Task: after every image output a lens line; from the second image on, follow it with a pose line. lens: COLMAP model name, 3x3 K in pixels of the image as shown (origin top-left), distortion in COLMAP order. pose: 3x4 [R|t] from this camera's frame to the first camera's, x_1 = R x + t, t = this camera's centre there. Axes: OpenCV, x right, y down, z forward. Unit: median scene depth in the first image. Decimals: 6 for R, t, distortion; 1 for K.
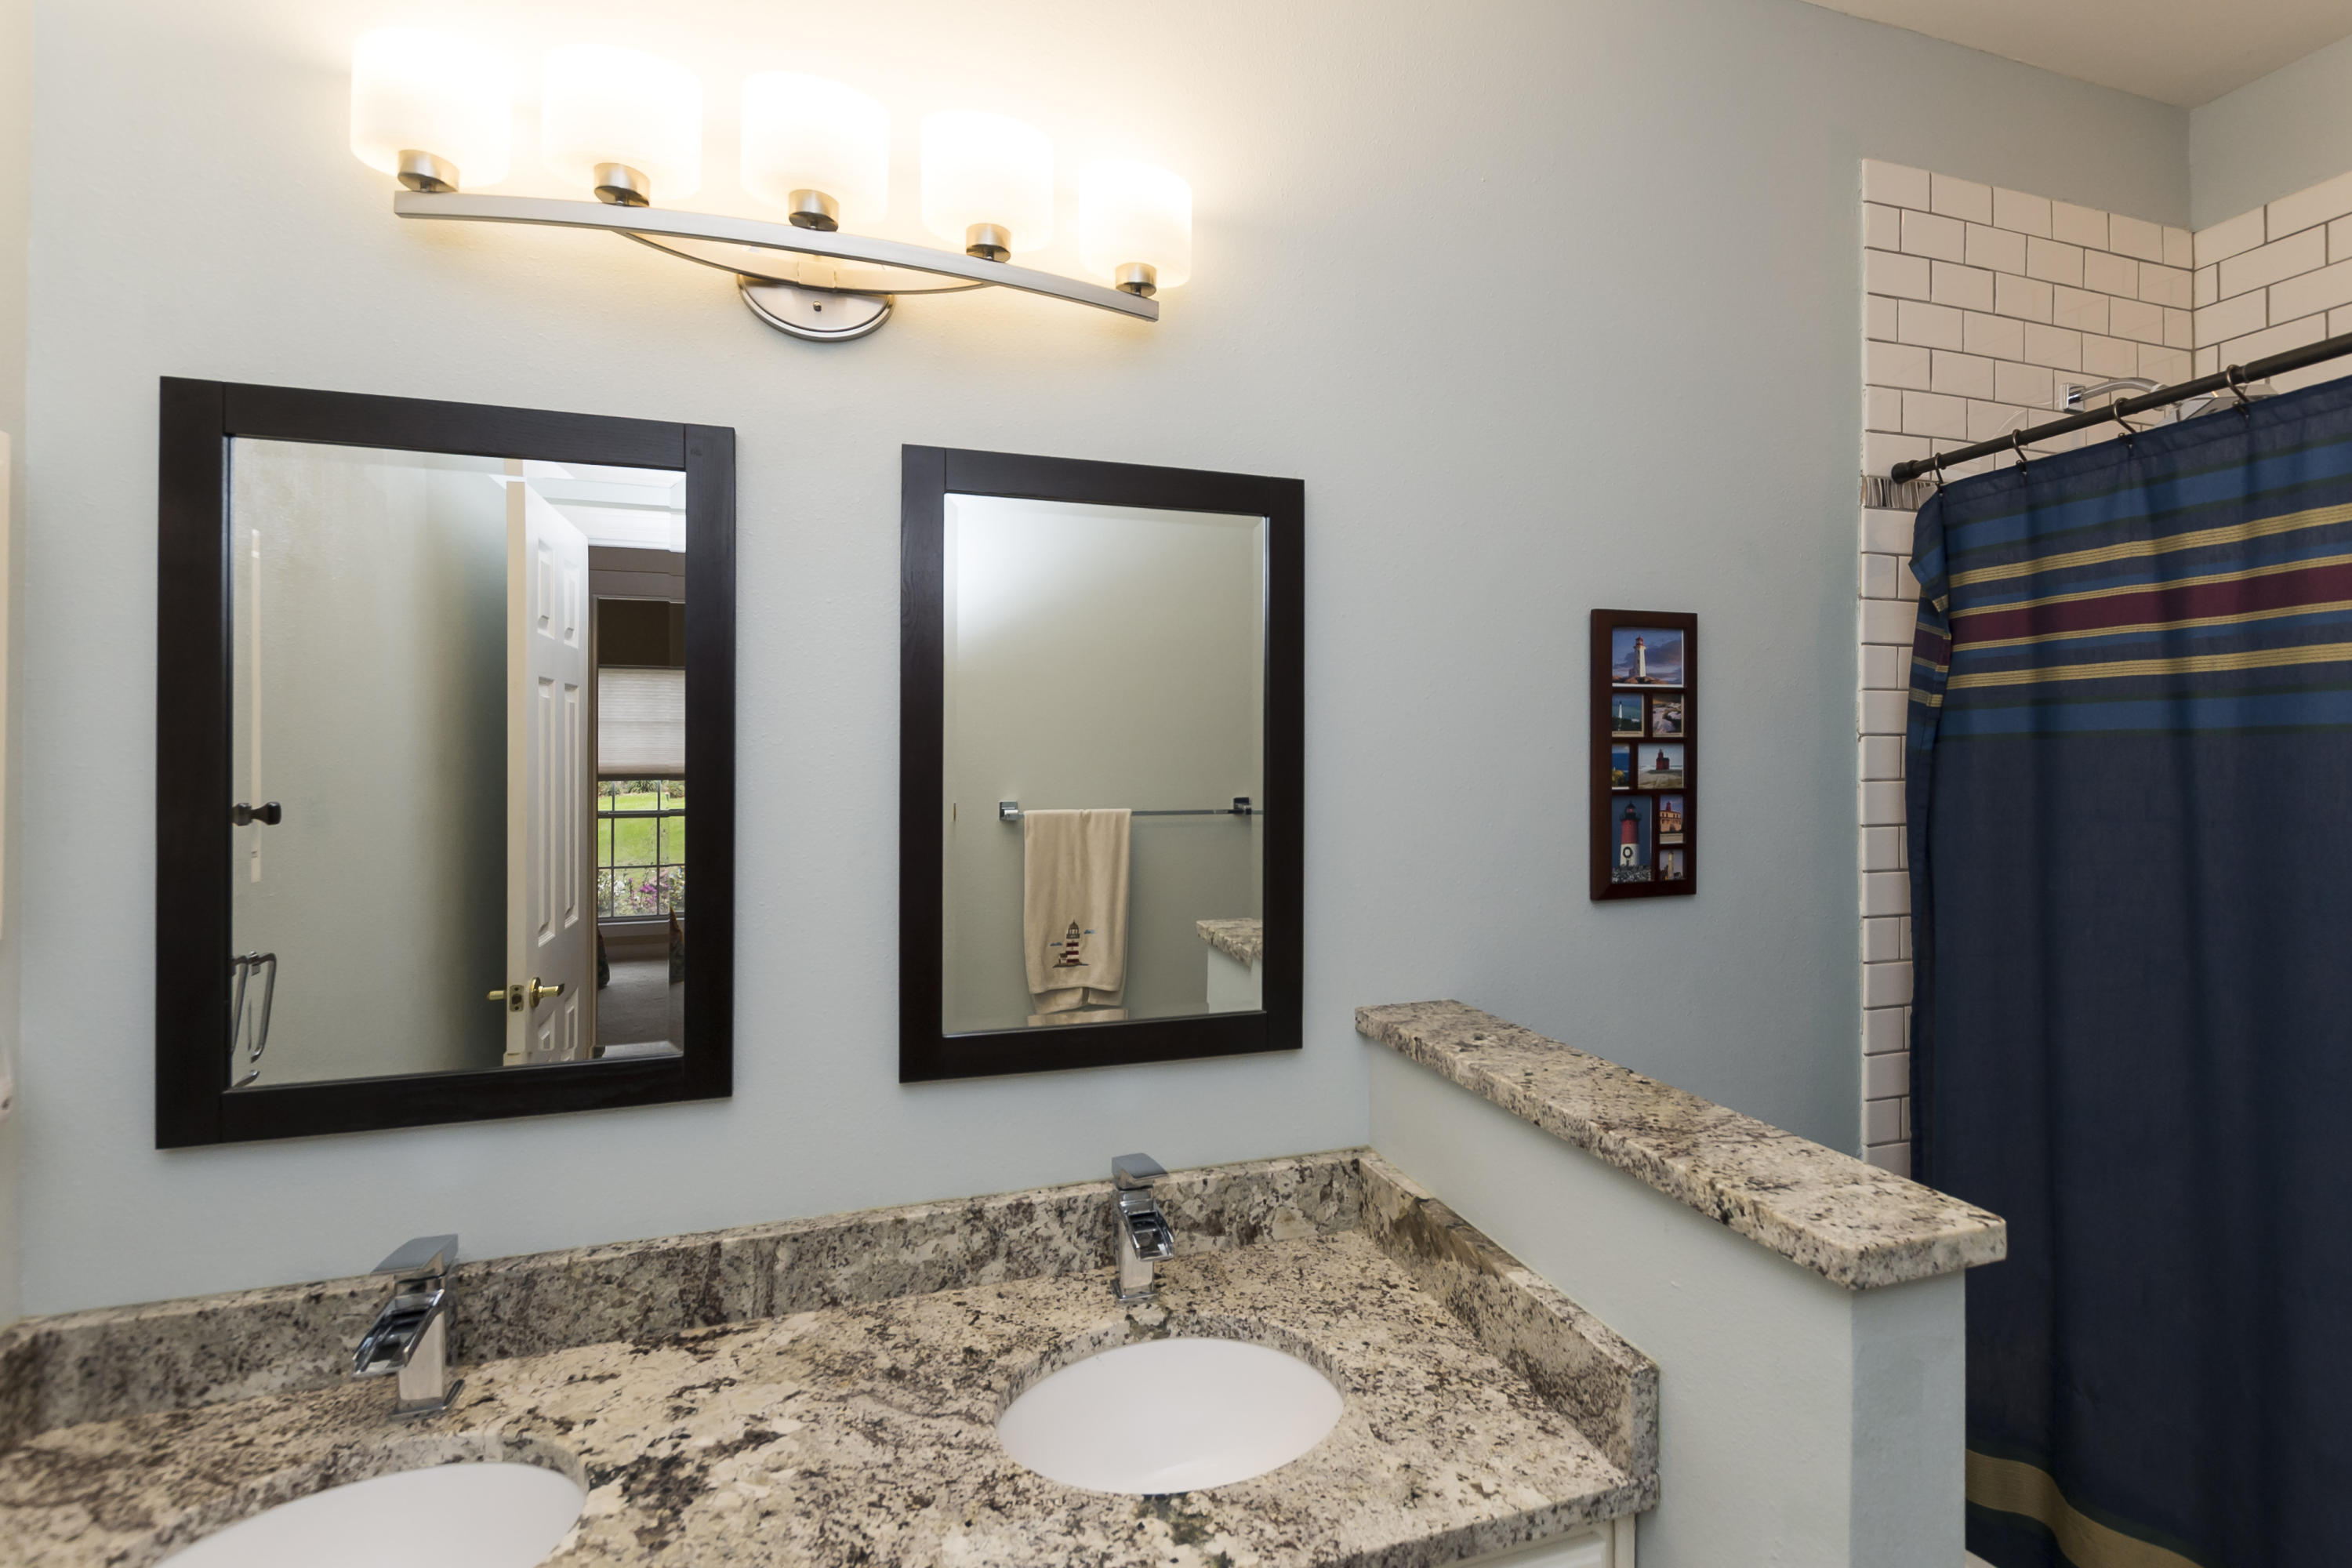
lens RADIAL K [[1025.1, 0, 1171.4], [0, 1025.1, 761.0], [0, 0, 1]] dist [0.001275, -0.001305]
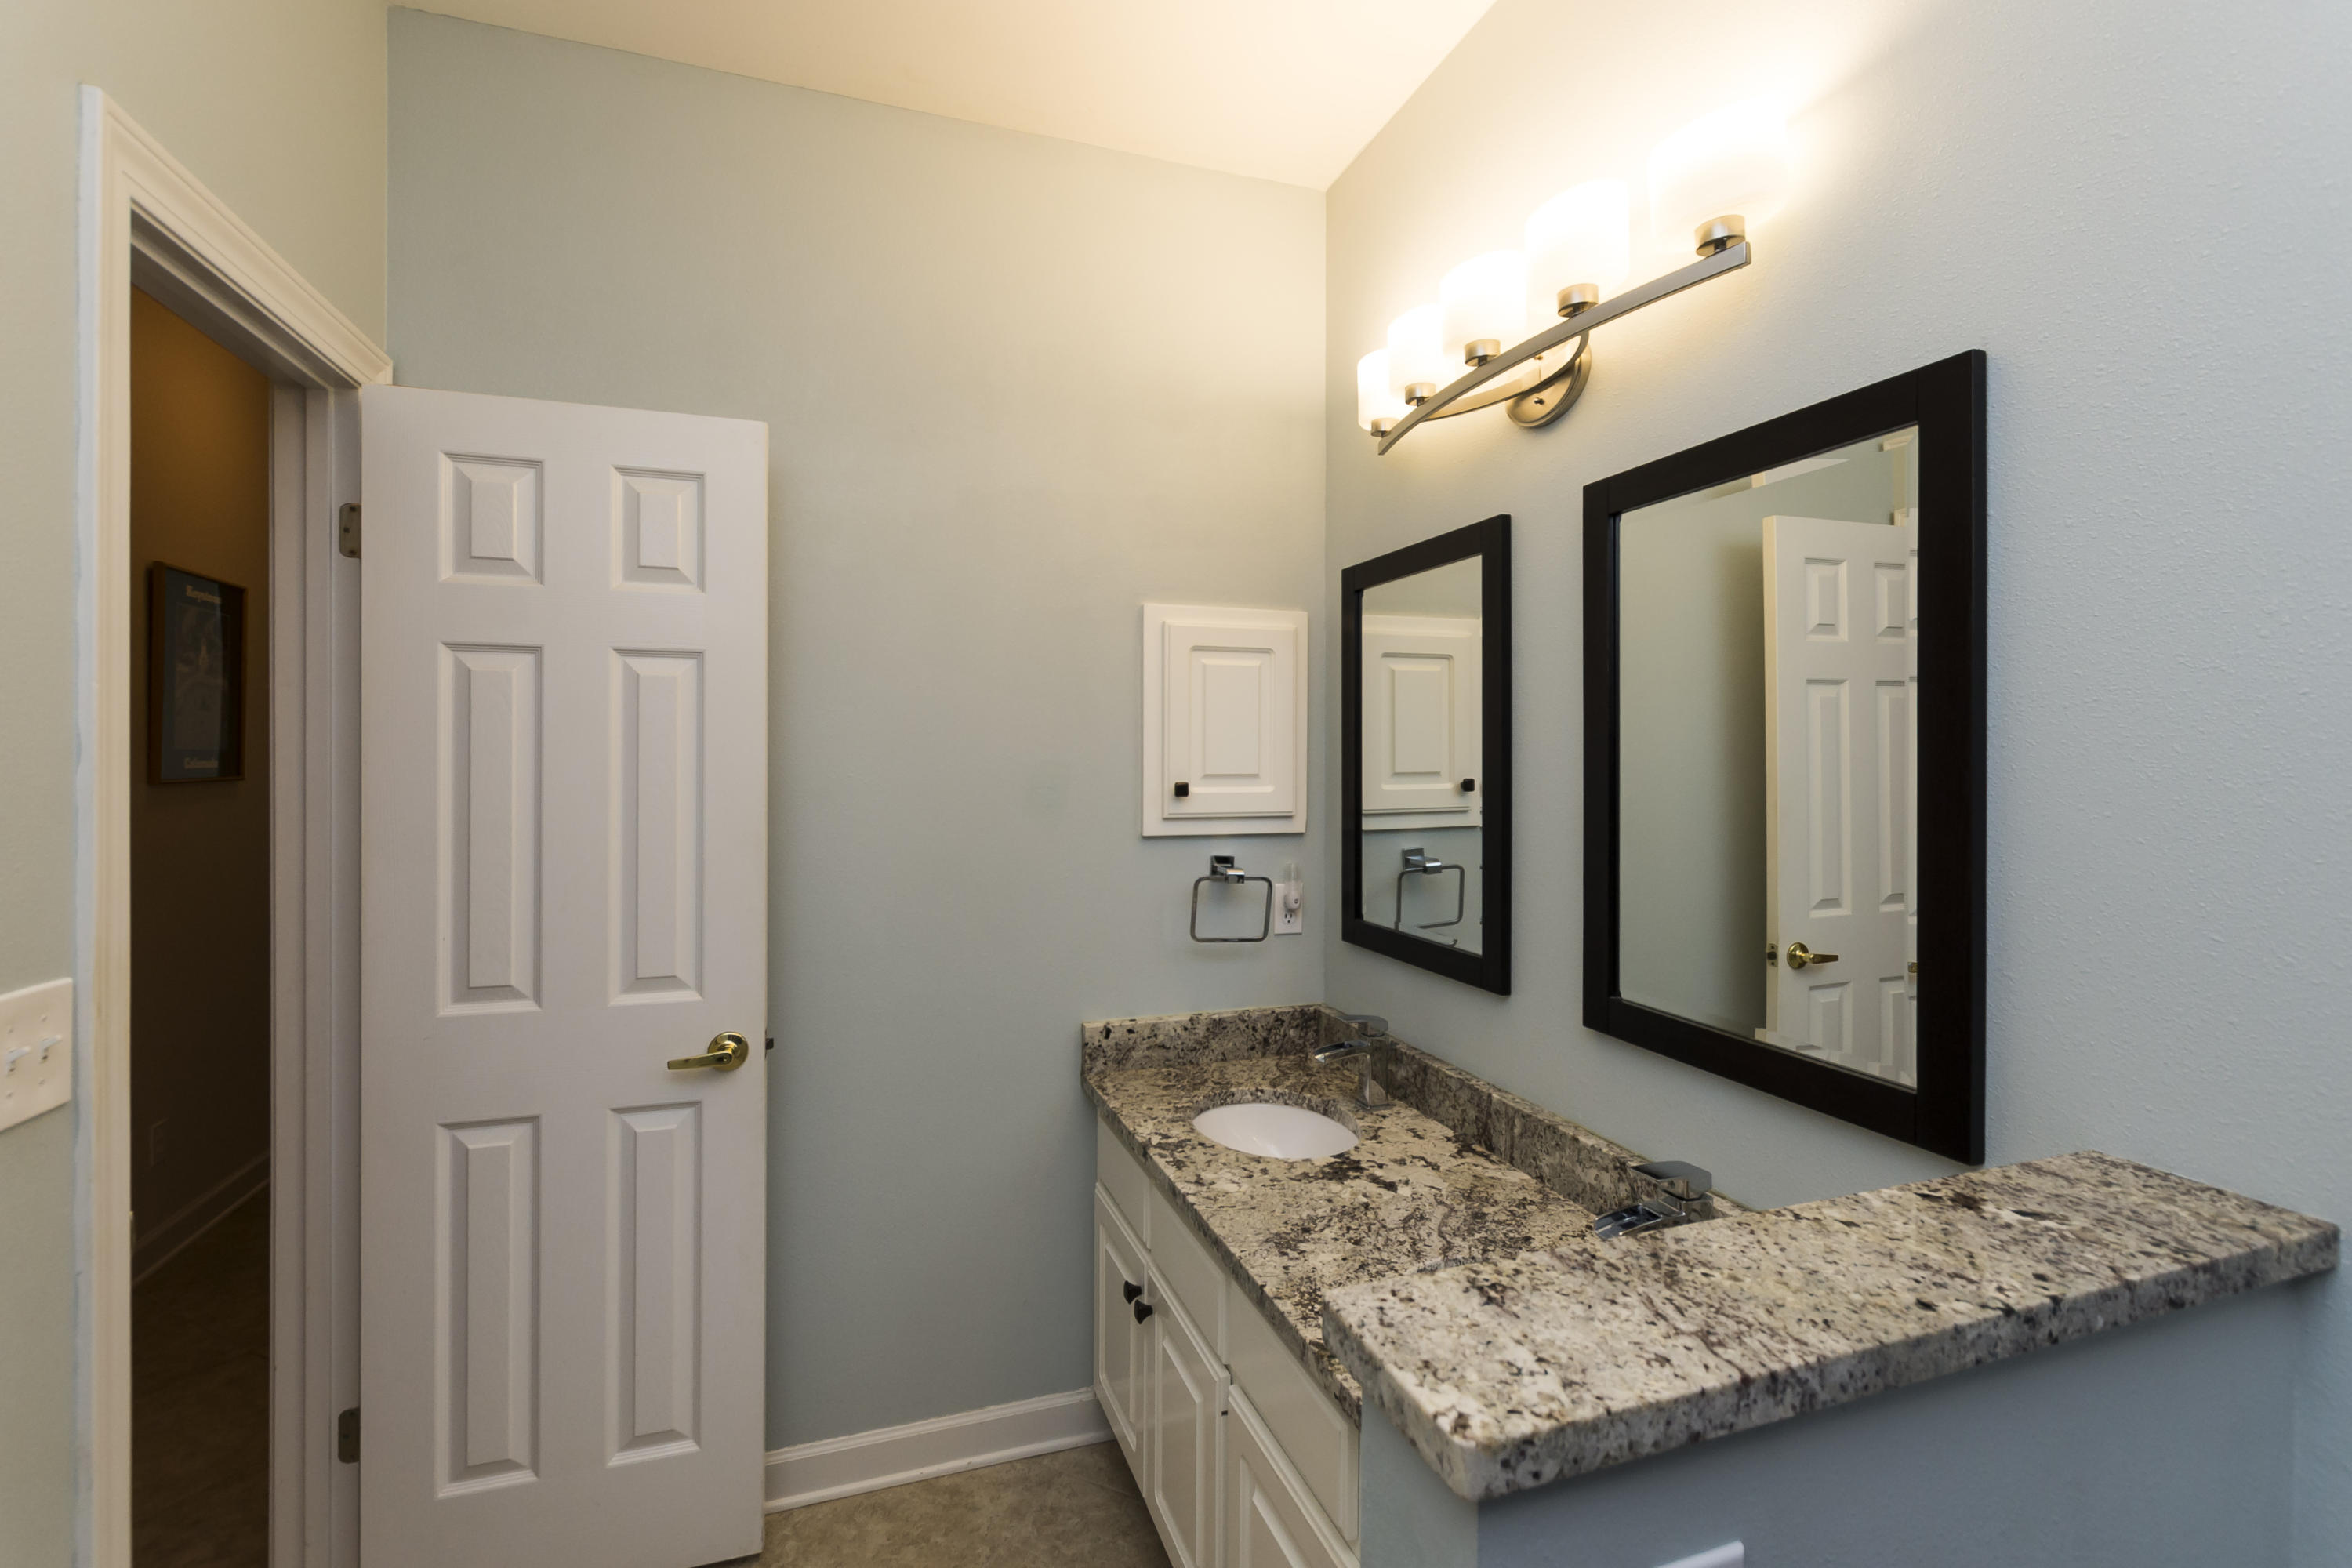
lens RADIAL K [[1025.1, 0, 1168.8], [0, 1025.1, 772.1], [0, 0, 1]] dist [0.001275, -0.001305]
pose [[0.030654, 0.017314, -0.999380, 1.030819], [-0.000163, 0.999850, 0.017317, -0.000761], [0.999530, -0.000368, 0.030652, 0.552979]]
